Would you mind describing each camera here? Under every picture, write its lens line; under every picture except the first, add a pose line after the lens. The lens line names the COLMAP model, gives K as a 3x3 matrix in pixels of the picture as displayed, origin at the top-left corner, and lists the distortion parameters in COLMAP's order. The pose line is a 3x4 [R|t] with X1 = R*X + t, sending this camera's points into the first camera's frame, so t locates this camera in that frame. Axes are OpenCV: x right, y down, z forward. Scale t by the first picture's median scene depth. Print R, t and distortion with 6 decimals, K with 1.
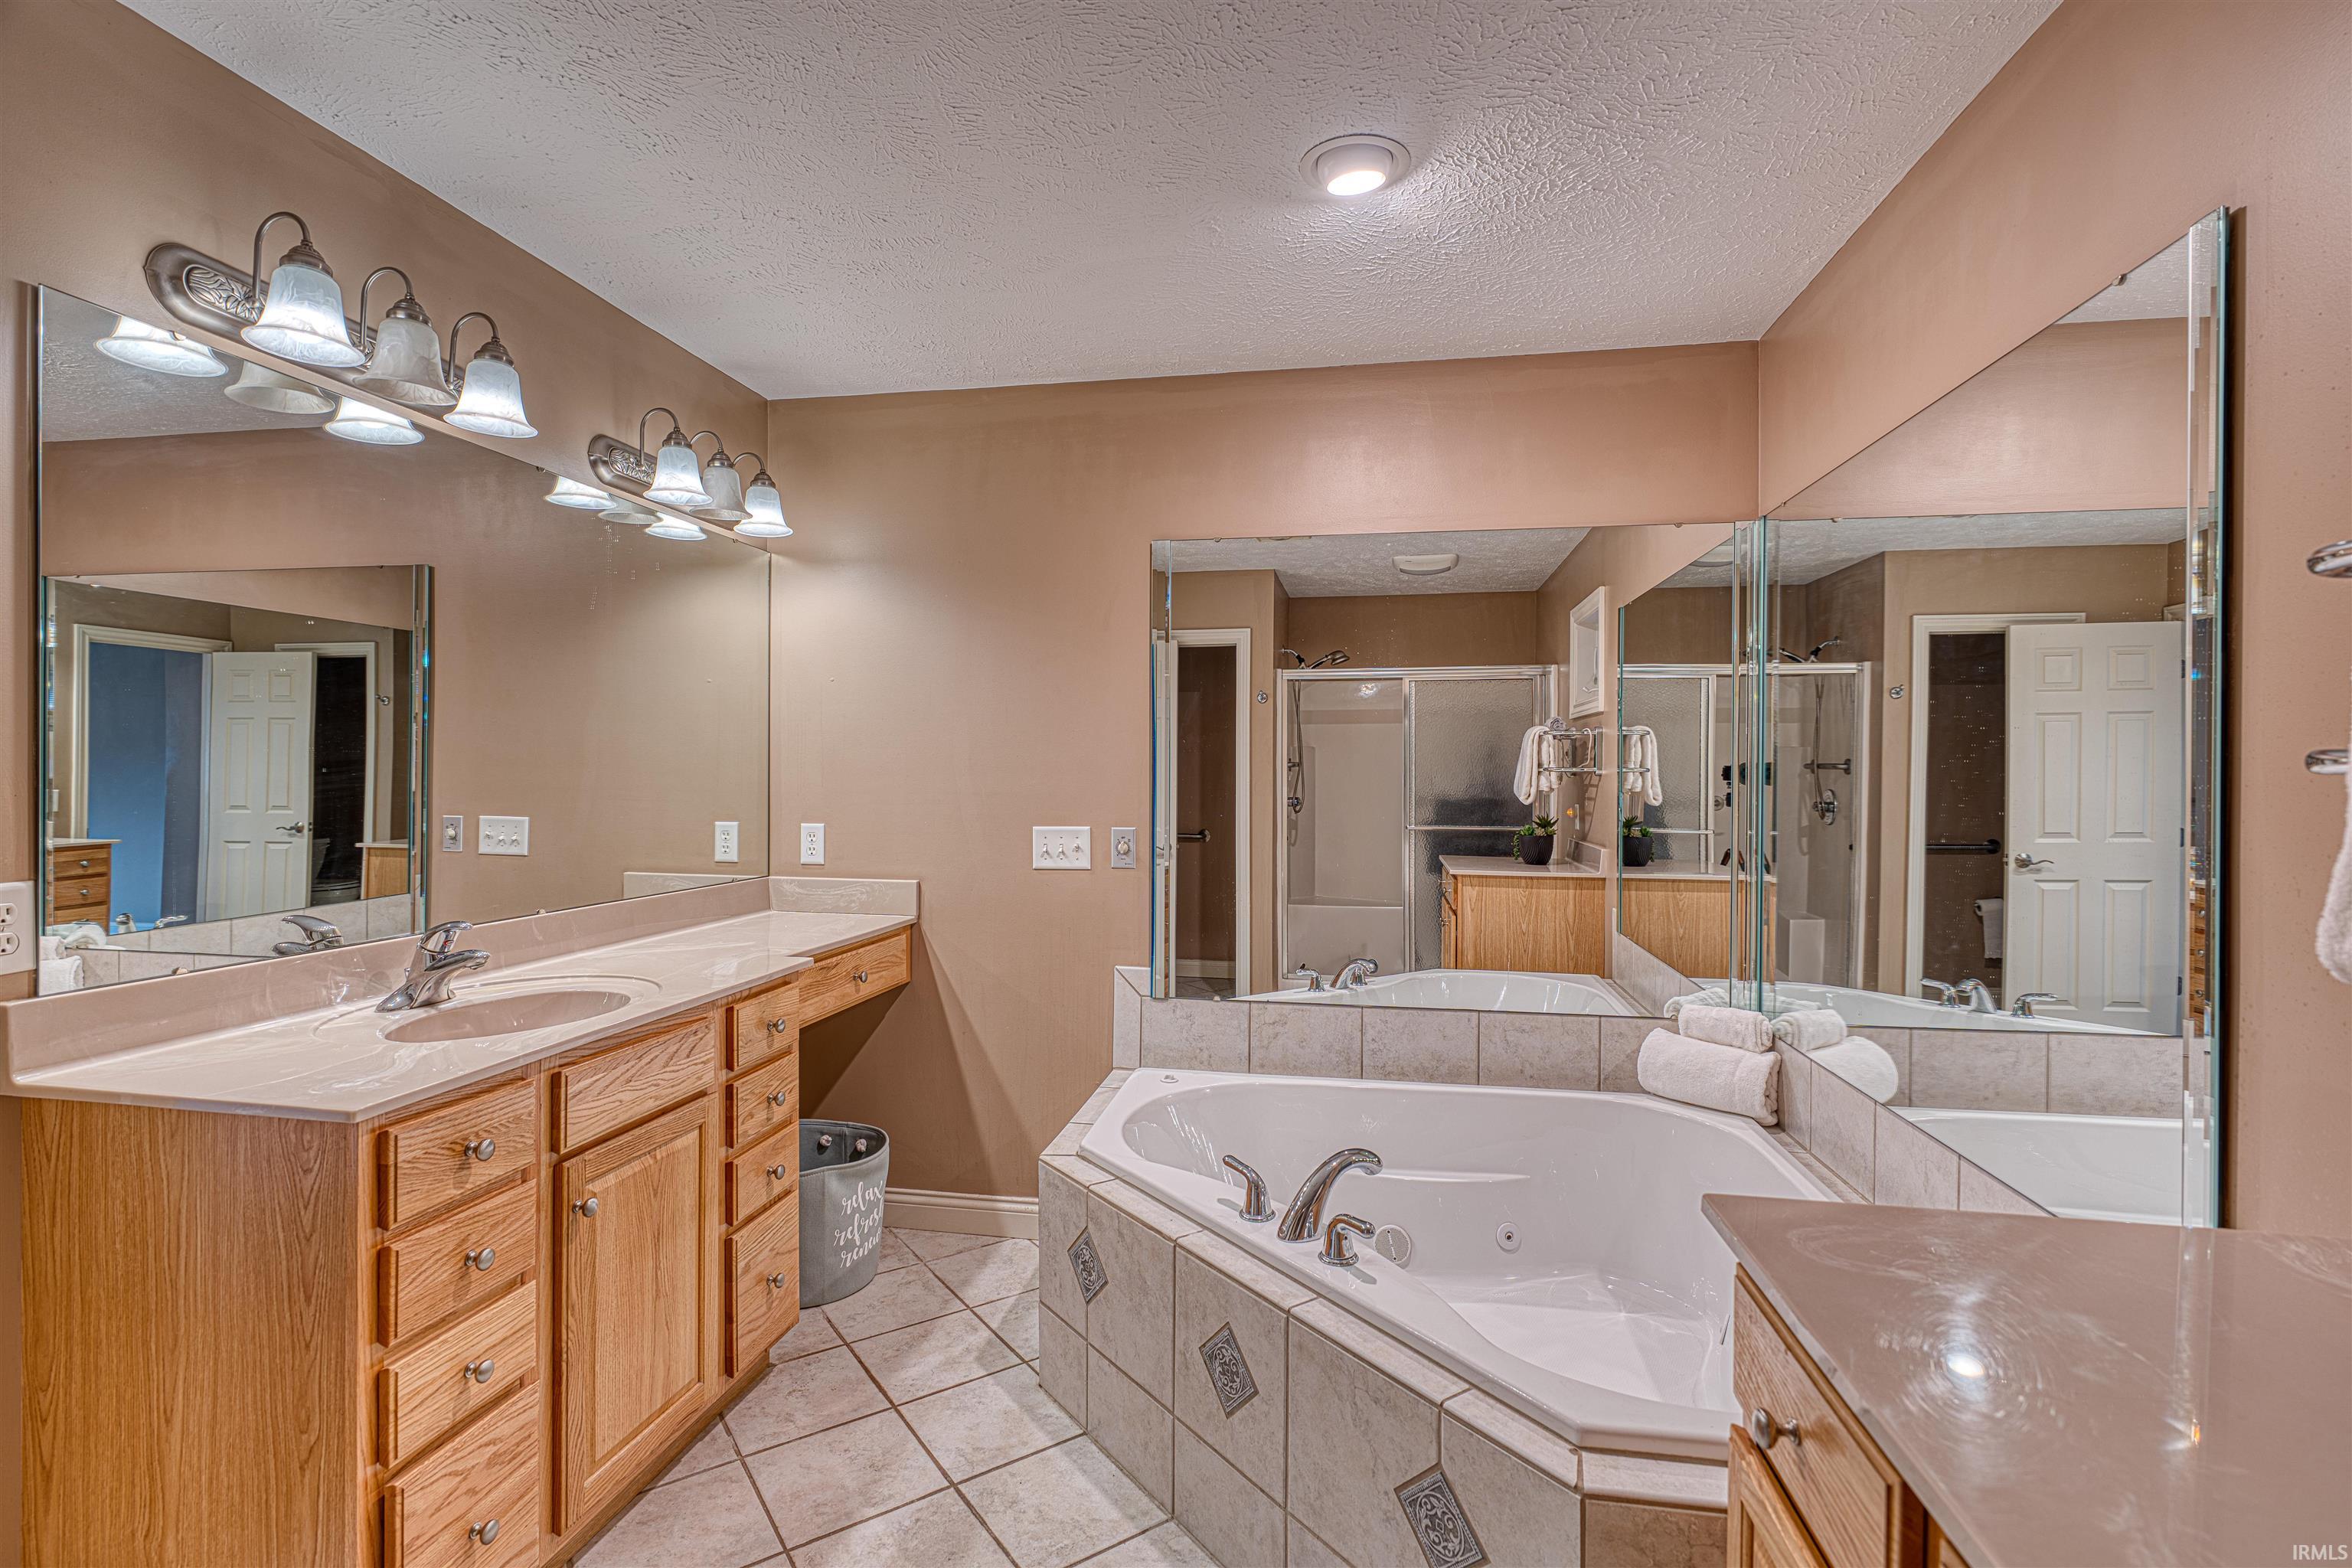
lens RADIAL K [[1107.5, 0, 1180.5], [0, 1107.5, 778.1], [0, 0, 1]] dist [0.000359, 0.000551]
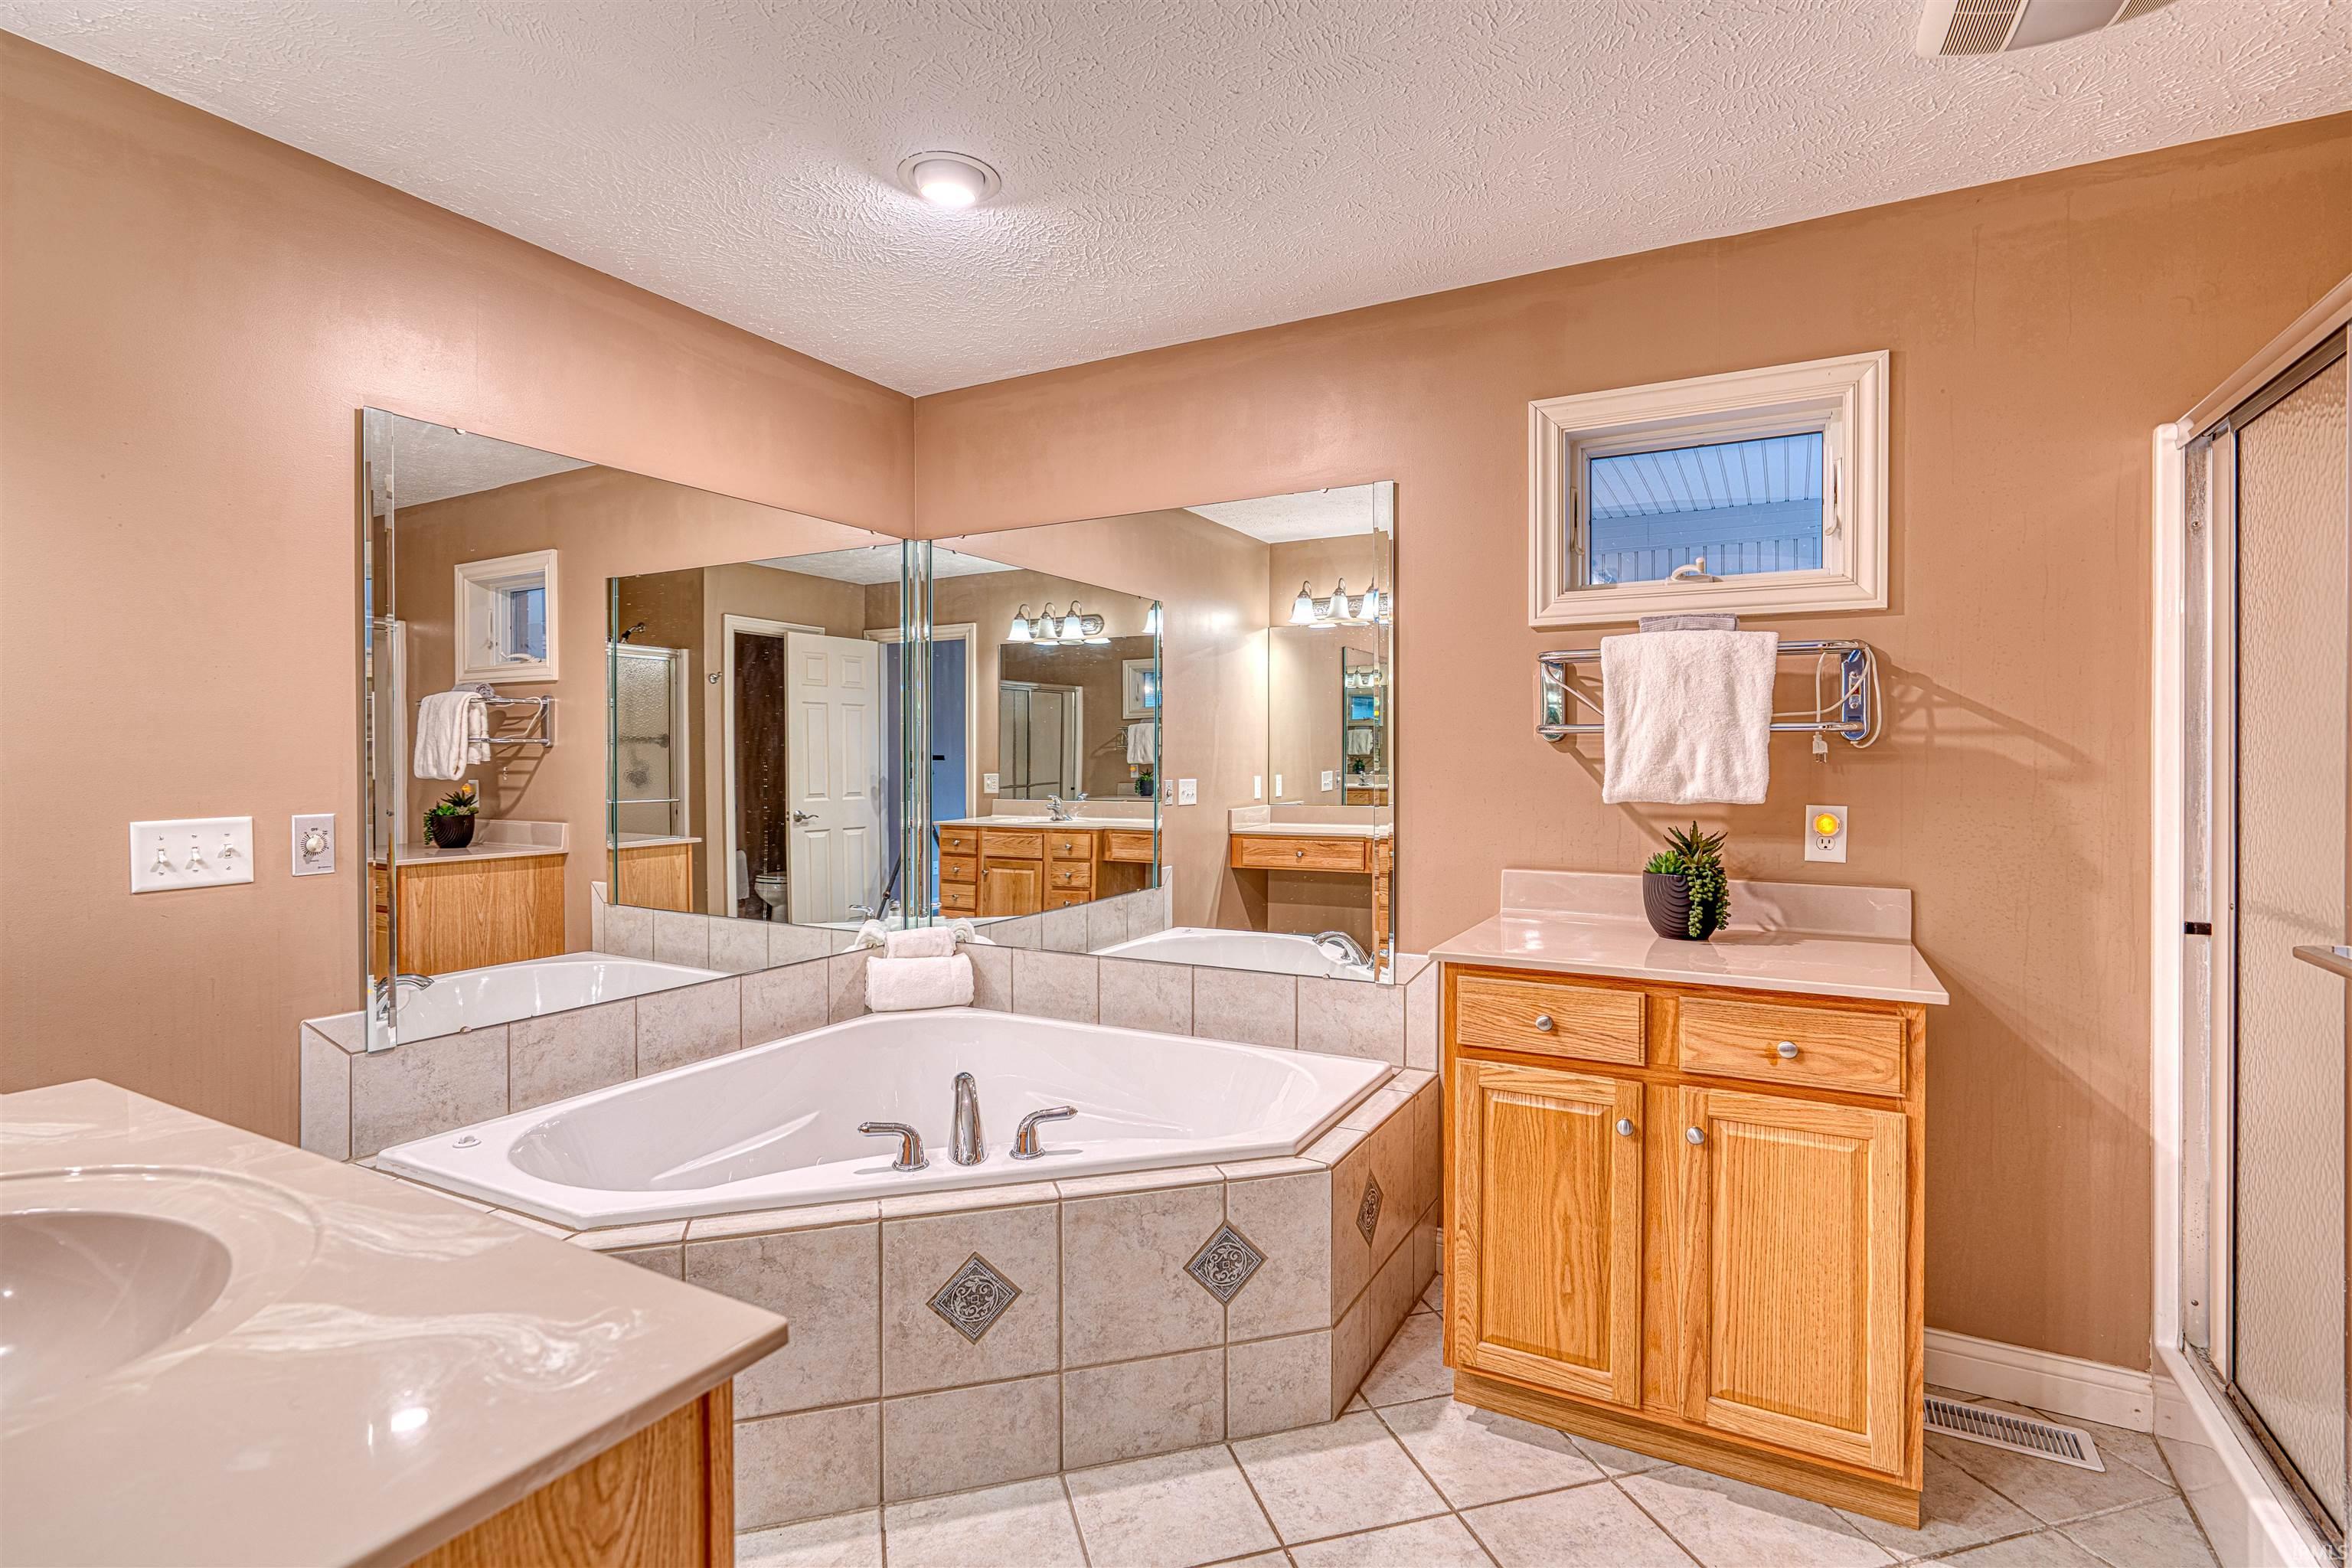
lens RADIAL K [[1107.5, 0, 1170.8], [0, 1107.5, 770.0], [0, 0, 1]] dist [0.000359, 0.000551]
pose [[0.321633, -0.014132, 0.946759, -0.543999], [0.005874, 0.999899, 0.012930, 0.012522], [-0.946846, 0.001402, 0.321683, 0.297370]]
